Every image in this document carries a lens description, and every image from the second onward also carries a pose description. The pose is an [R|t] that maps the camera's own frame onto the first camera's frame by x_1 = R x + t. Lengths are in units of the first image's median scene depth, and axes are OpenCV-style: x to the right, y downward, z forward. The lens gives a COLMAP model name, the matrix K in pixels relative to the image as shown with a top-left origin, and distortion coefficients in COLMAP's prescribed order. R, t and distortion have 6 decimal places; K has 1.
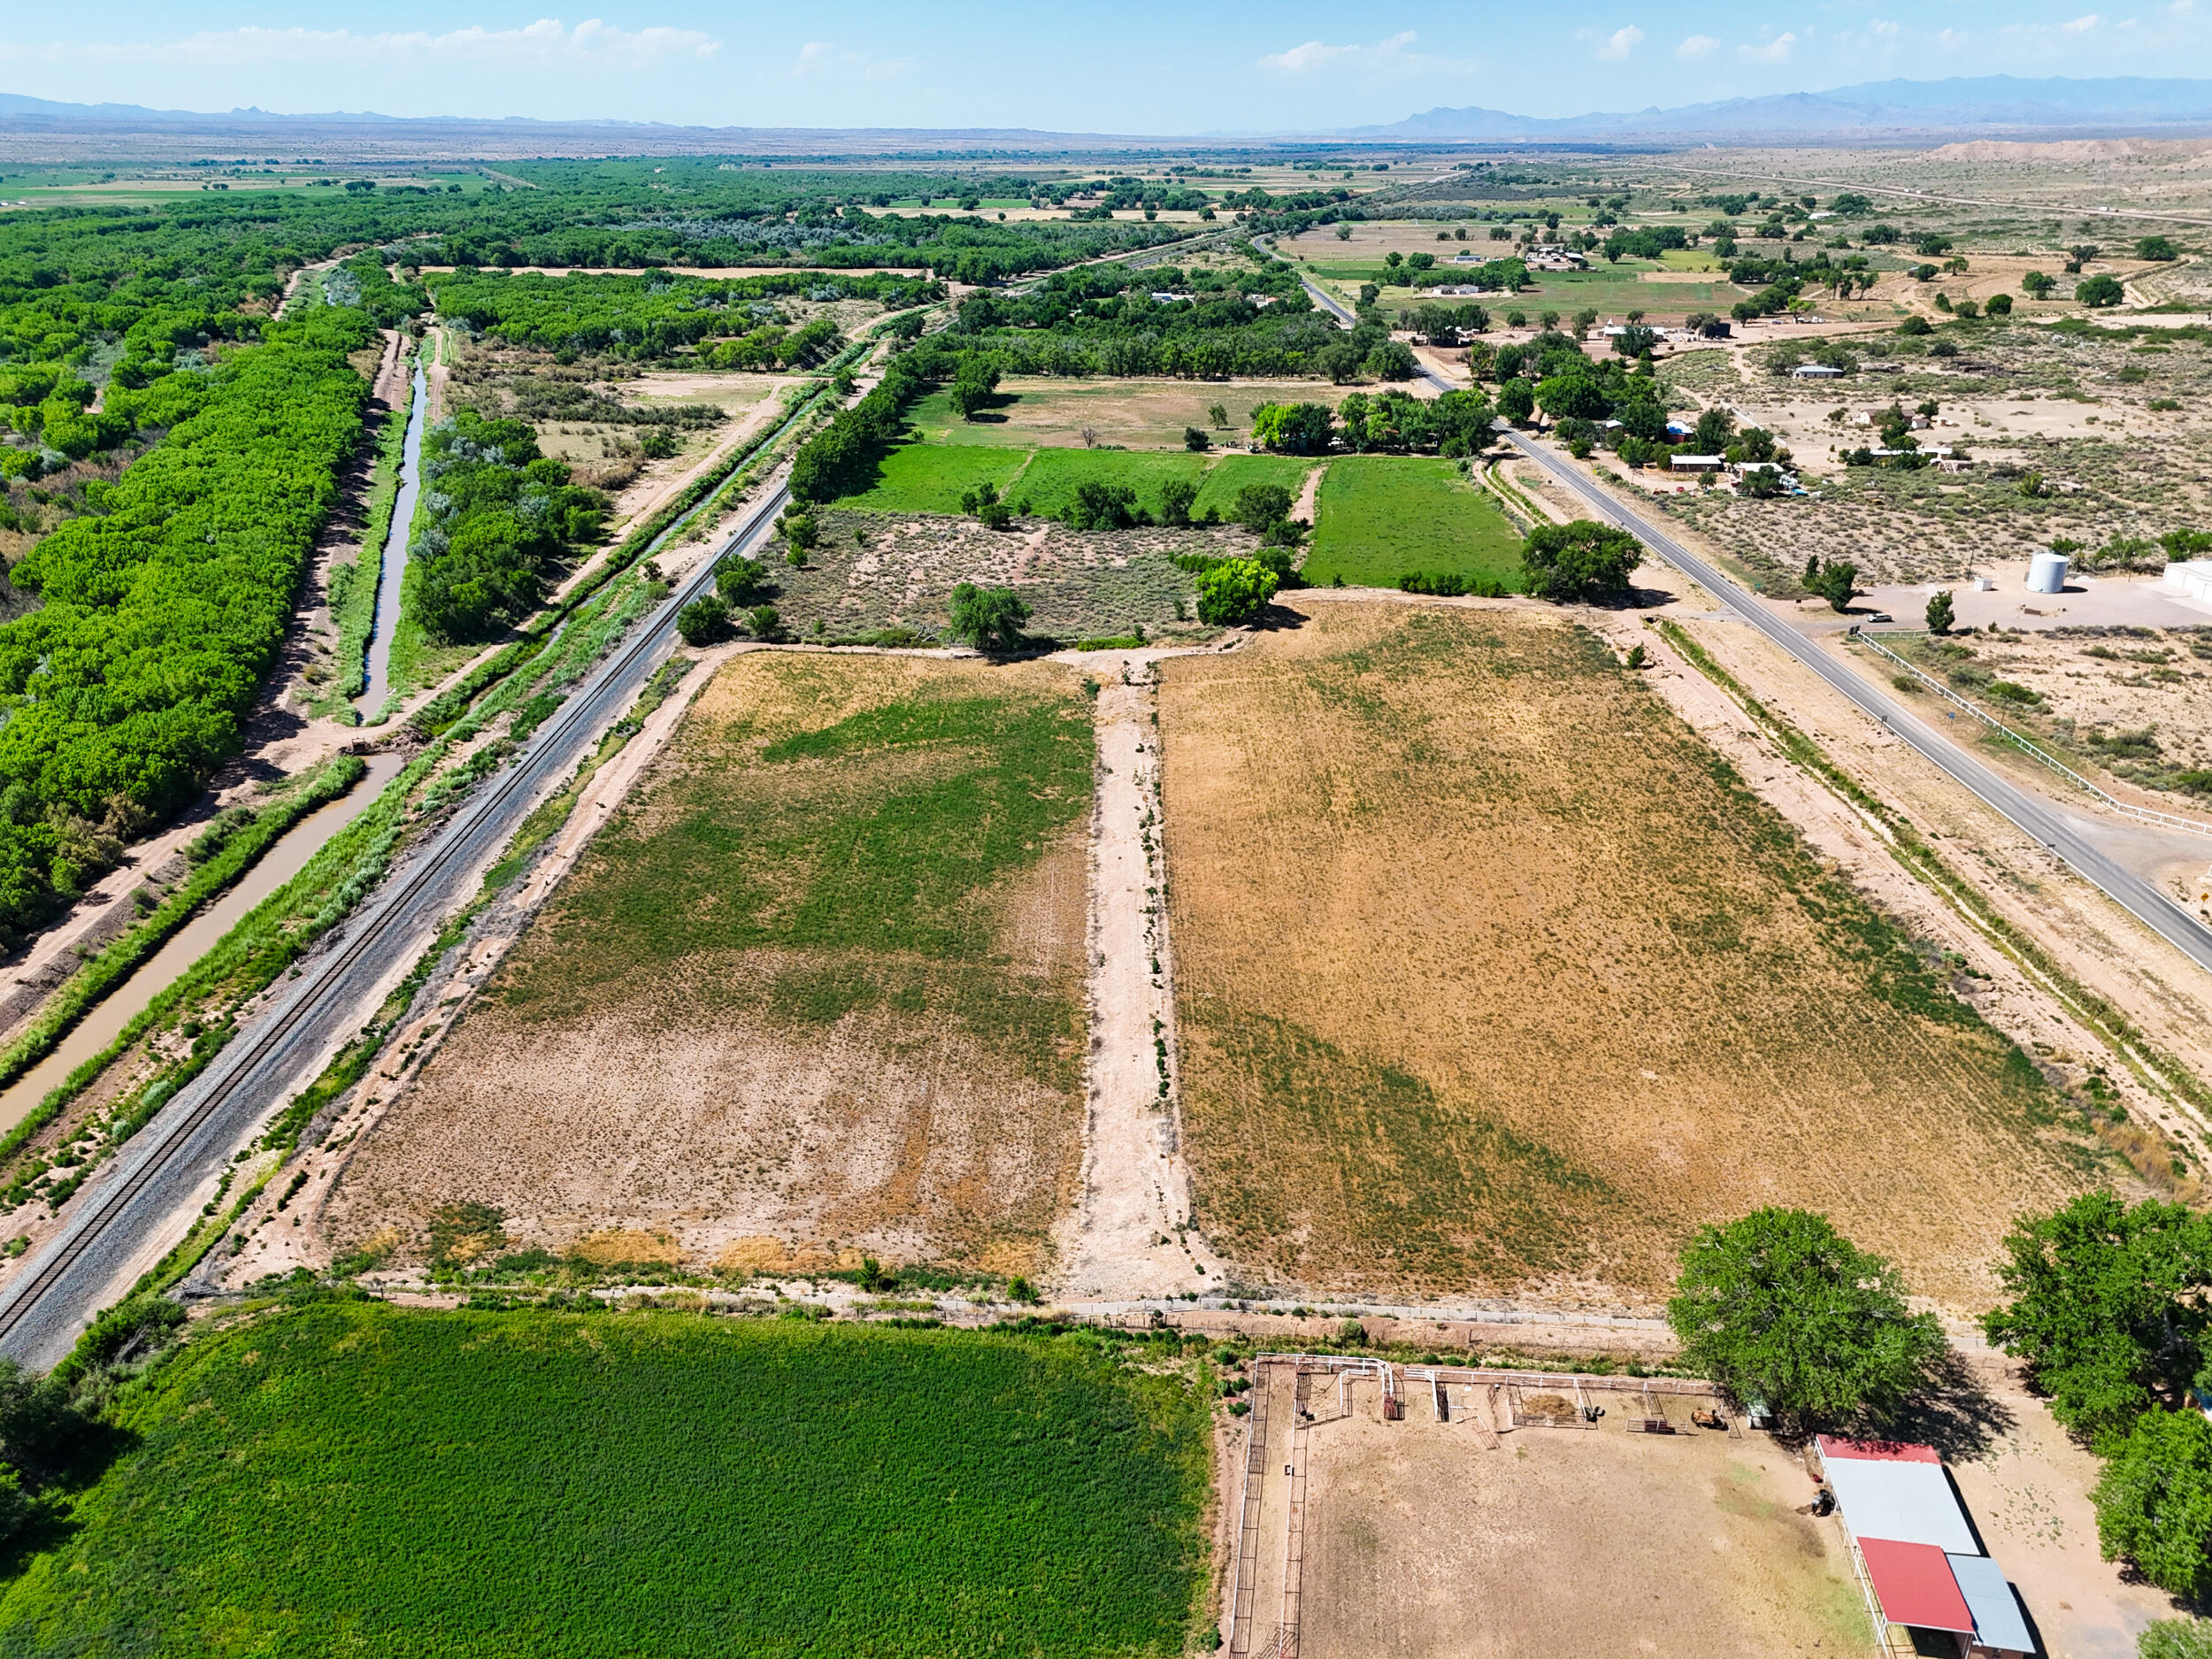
lens RADIAL K [[1619.3, 0, 1108.1], [0, 1619.3, 842.9], [0, 0, 1]] dist [0.075320, -0.070513]
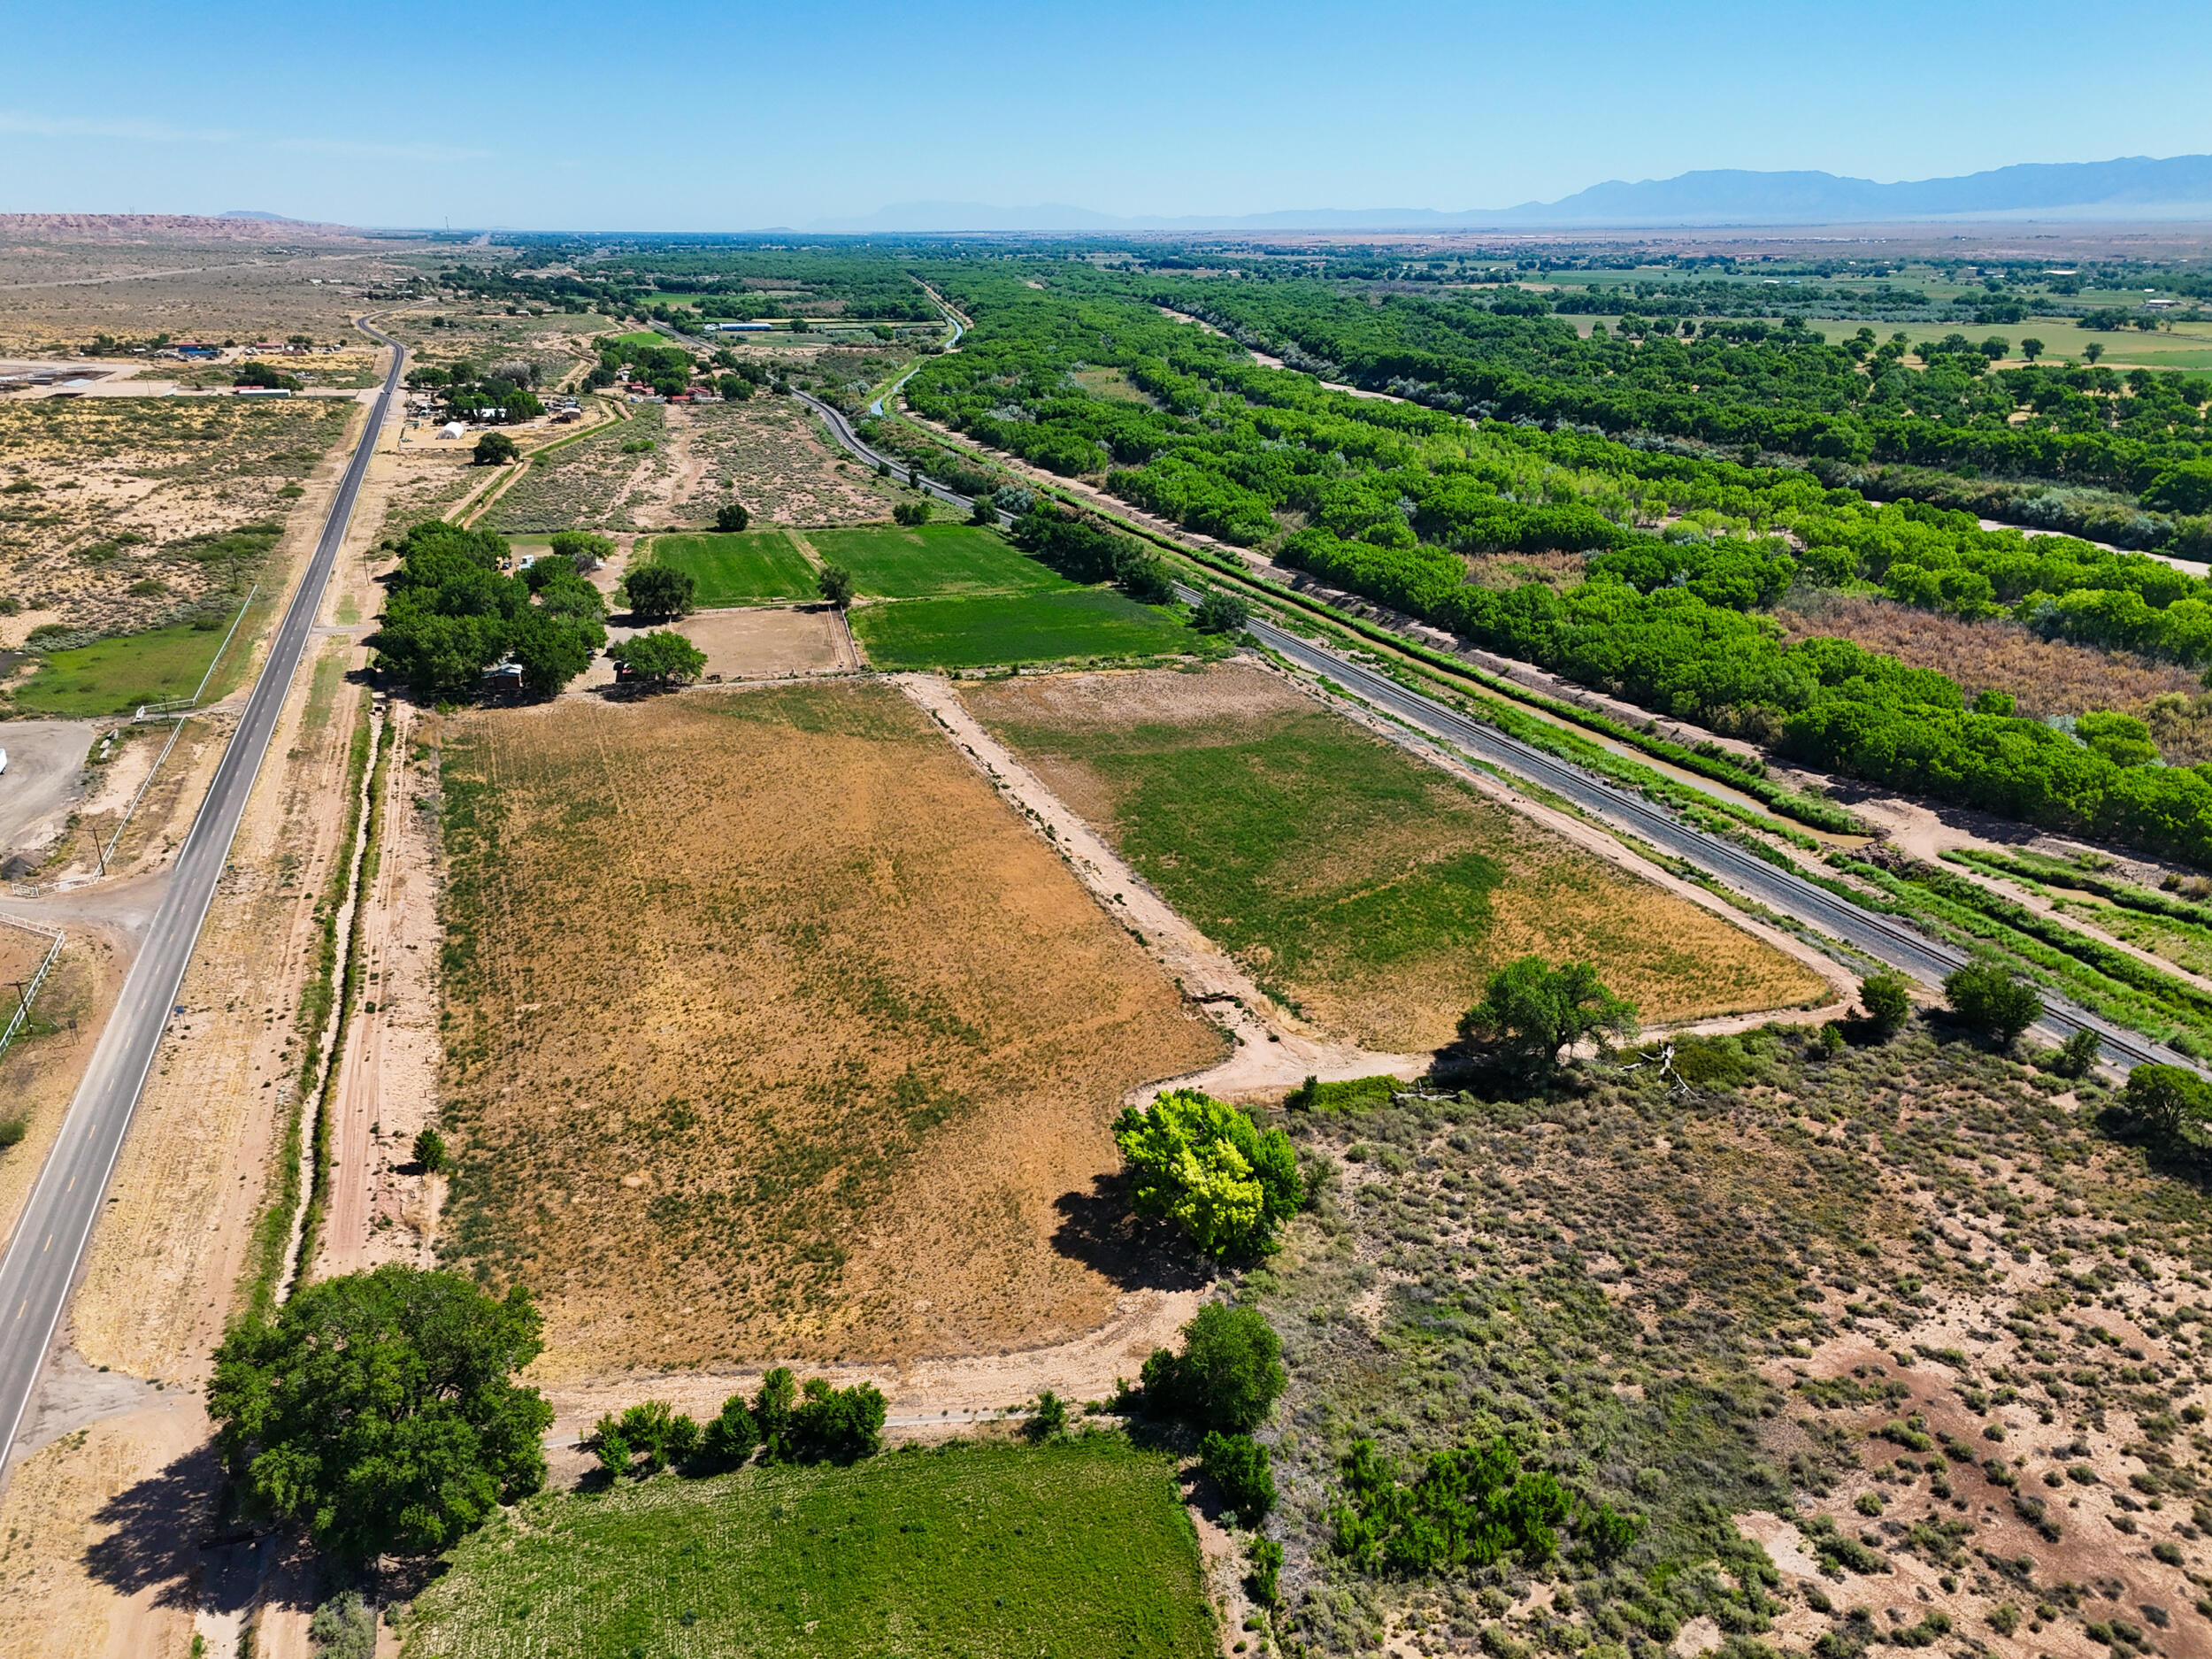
lens RADIAL K [[1625.5, 0, 1107.9], [0, 1625.5, 834.5], [0, 0, 1]] dist [0.074284, -0.070098]
pose [[-0.936020, 0.124236, -0.329289, 0.325033], [-0.138786, 0.729510, 0.669741, -0.701145], [0.323426, 0.672592, -0.665594, 1.608276]]
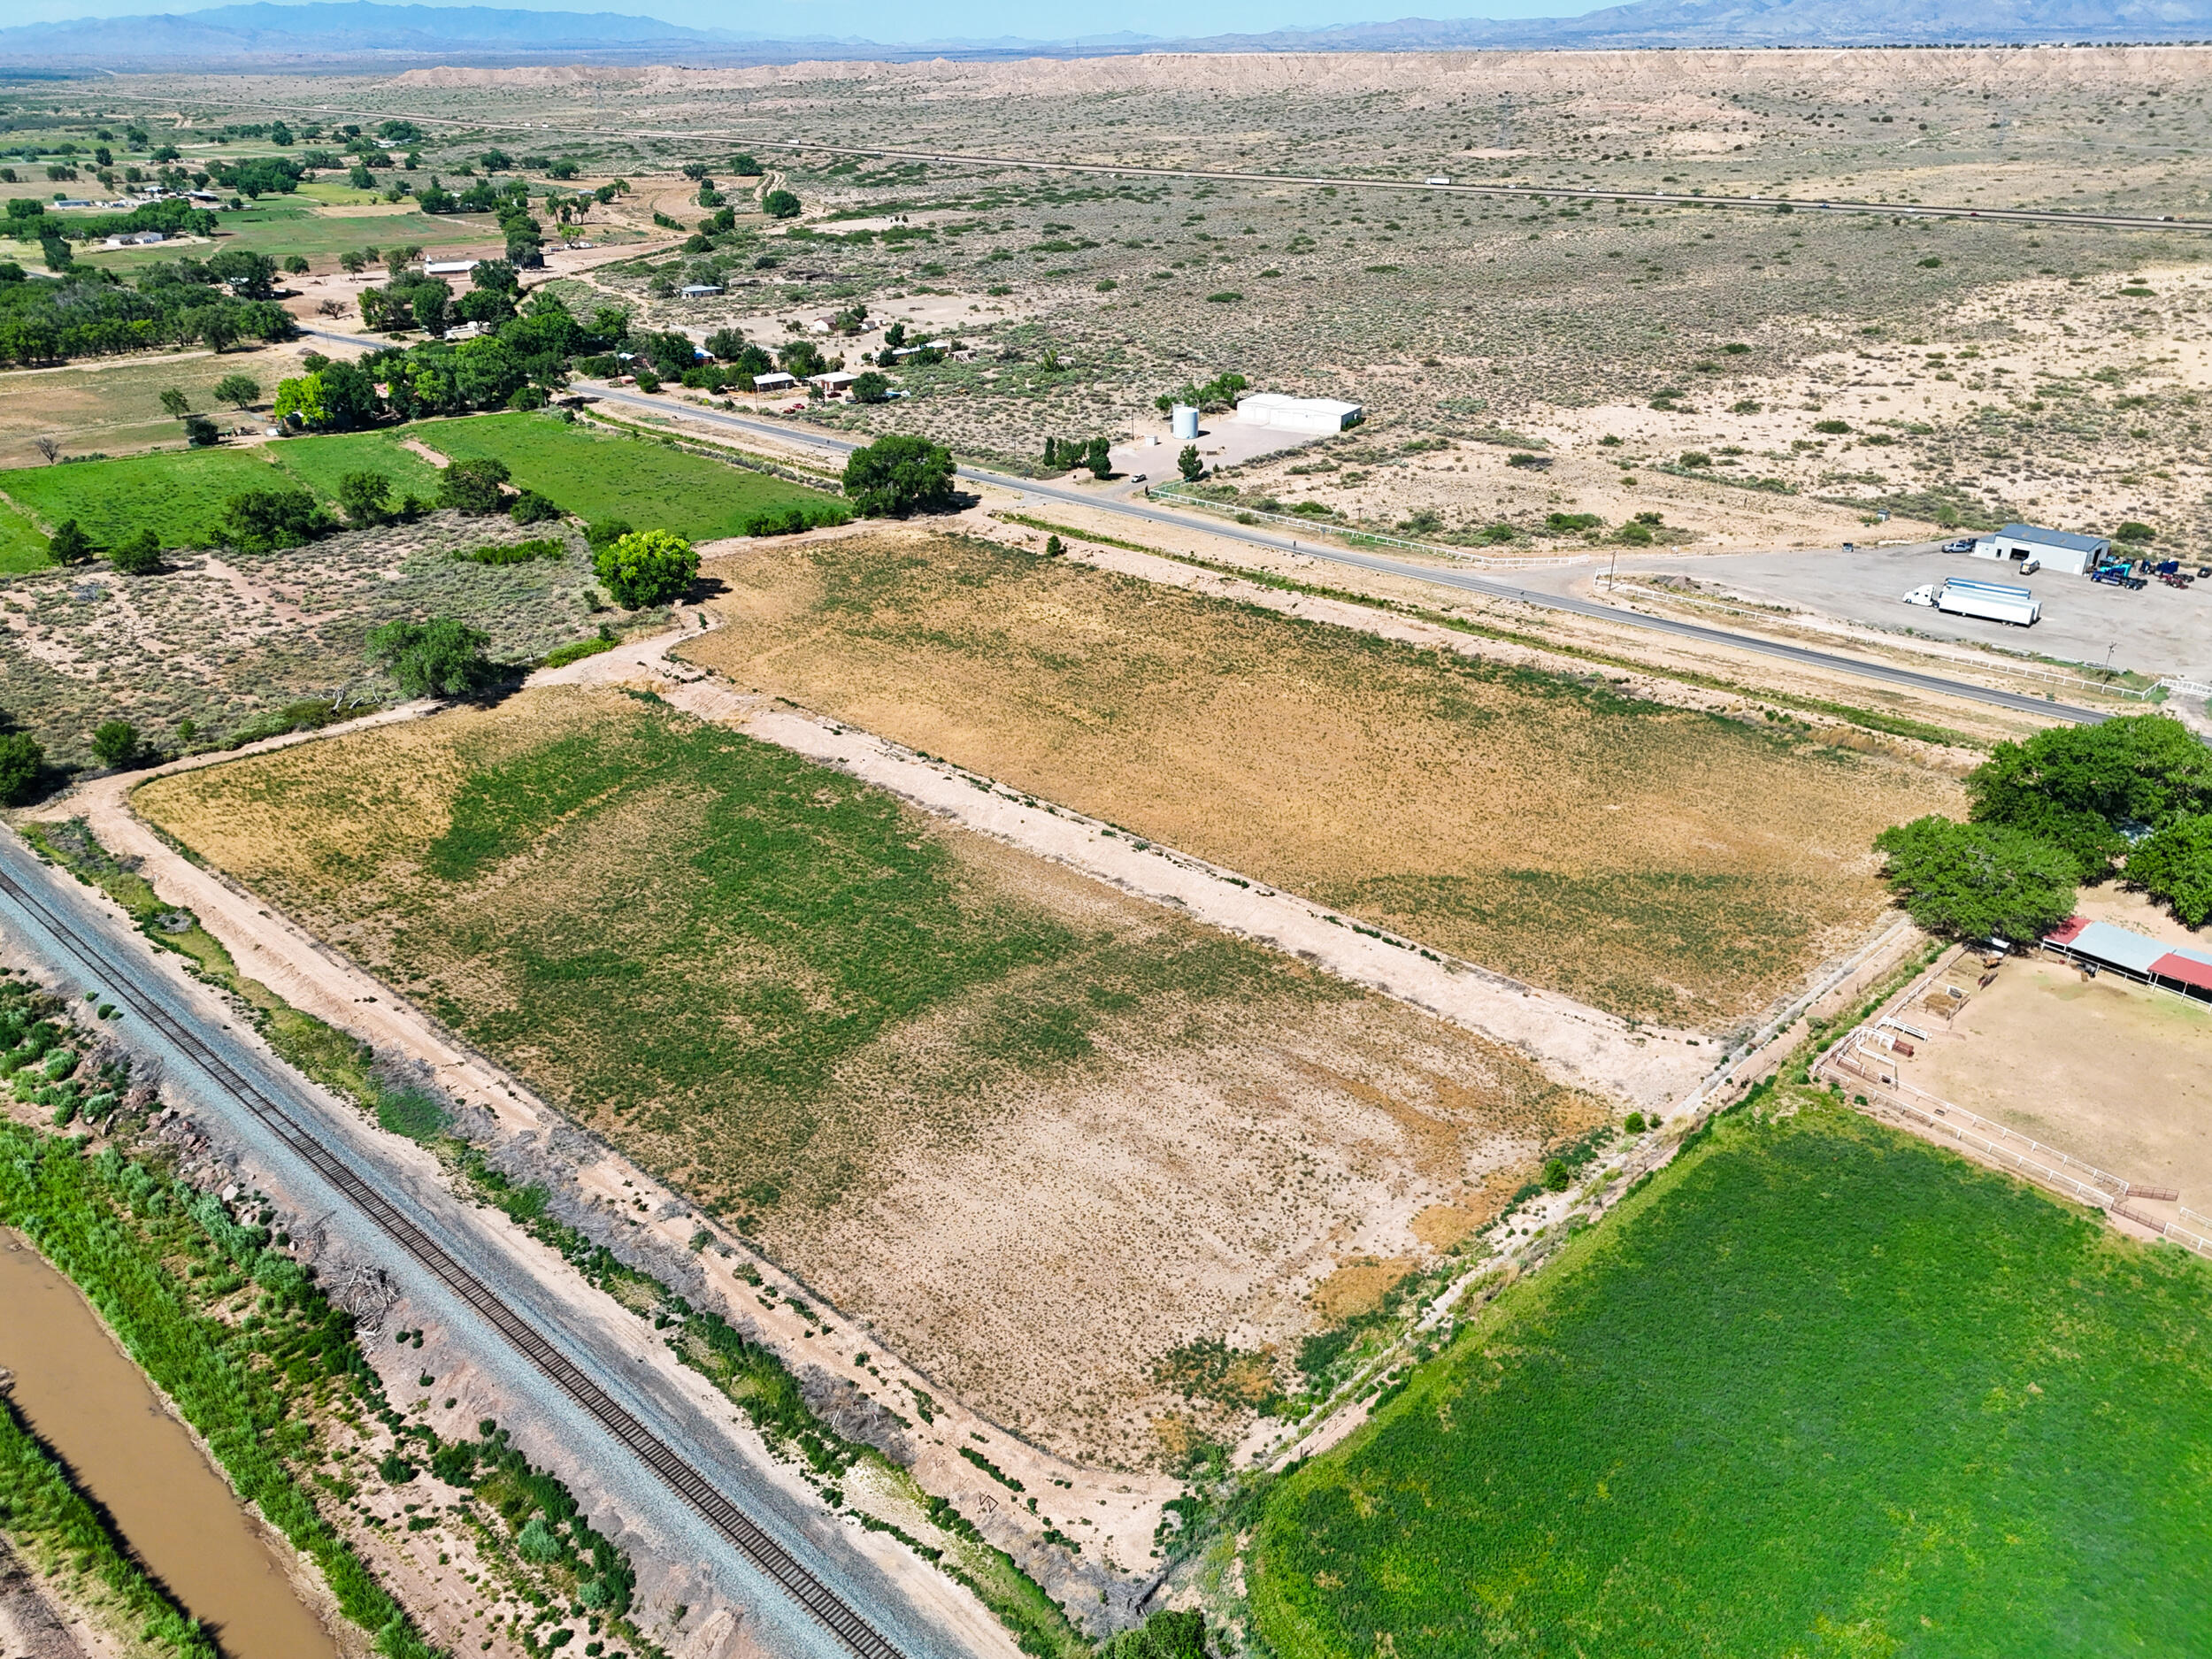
lens RADIAL K [[1619.3, 0, 1108.1], [0, 1619.3, 842.9], [0, 0, 1]] dist [0.075320, -0.070513]
pose [[0.666462, -0.322860, 0.672005, -0.530063], [0.297924, 0.941604, 0.156920, -0.099343], [-0.683425, 0.095626, 0.723731, 0.234915]]
